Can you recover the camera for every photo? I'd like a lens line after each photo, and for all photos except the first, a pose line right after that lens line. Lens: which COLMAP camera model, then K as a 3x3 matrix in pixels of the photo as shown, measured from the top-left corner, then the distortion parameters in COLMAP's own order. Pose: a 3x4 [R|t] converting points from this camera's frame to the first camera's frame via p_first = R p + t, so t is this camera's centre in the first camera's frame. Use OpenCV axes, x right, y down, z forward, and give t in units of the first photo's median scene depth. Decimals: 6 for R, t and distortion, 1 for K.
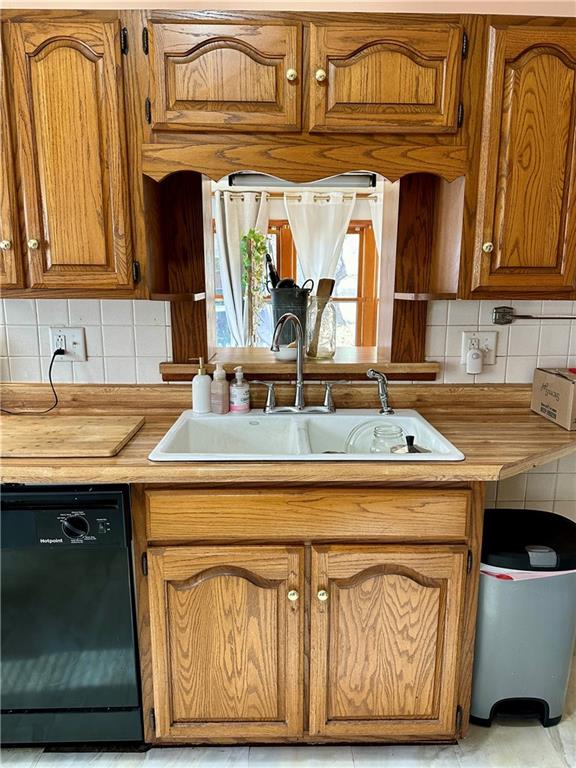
lens RADIAL K [[547.3, 0, 288.0], [0, 547.3, 384.0], [0, 0, 1]] dist [0.034692, -0.047944]
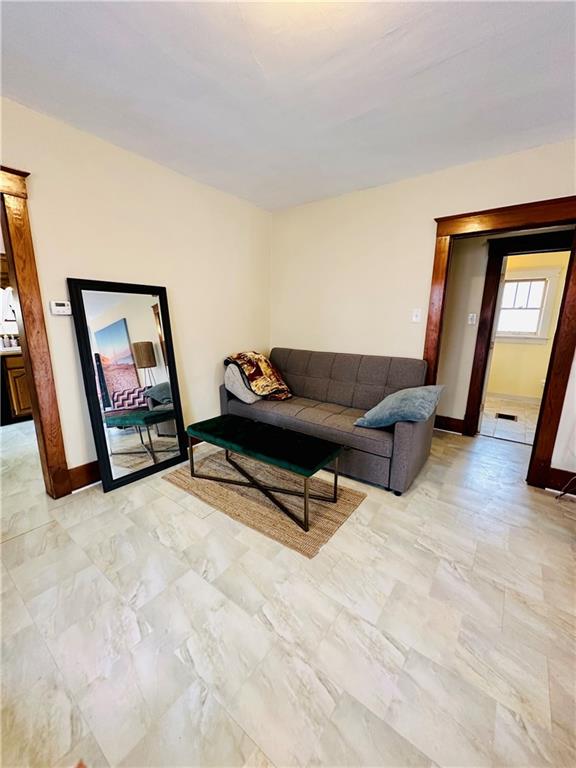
lens RADIAL K [[306.0, 0, 288.0], [0, 306.0, 386.2], [0, 0, 1]] dist [-0.002683, -0.000027]
pose [[0.612913, -0.167602, 0.772170, -0.747447], [0.148393, 0.984272, 0.095851, 0.491517], [-0.776091, 0.055836, 0.628144, -2.256948]]
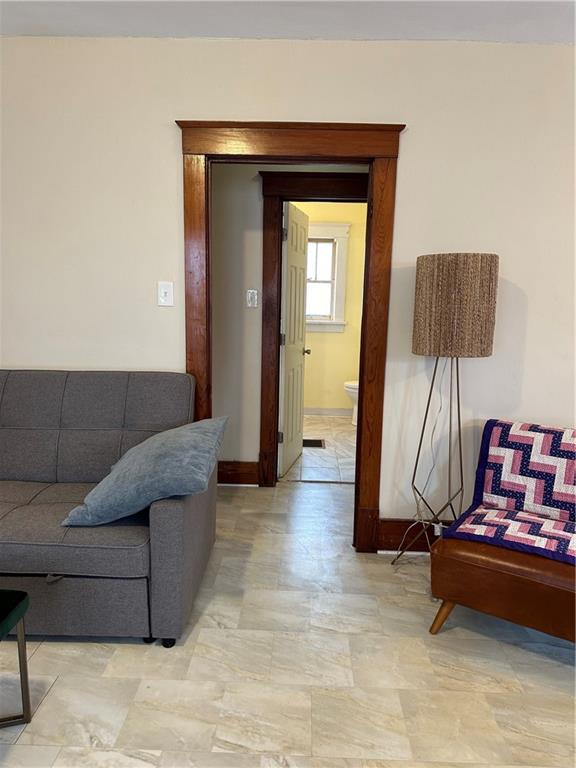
lens RADIAL K [[534.6, 0, 288.0], [0, 534.6, 384.0], [0, 0, 1]] dist [0.117188, -0.177679]
pose [[0.050467, -0.165088, 0.984987, -0.565794], [0.180677, 0.971480, 0.153567, 0.456475], [-0.982247, 0.170215, 0.078855, -2.211564]]
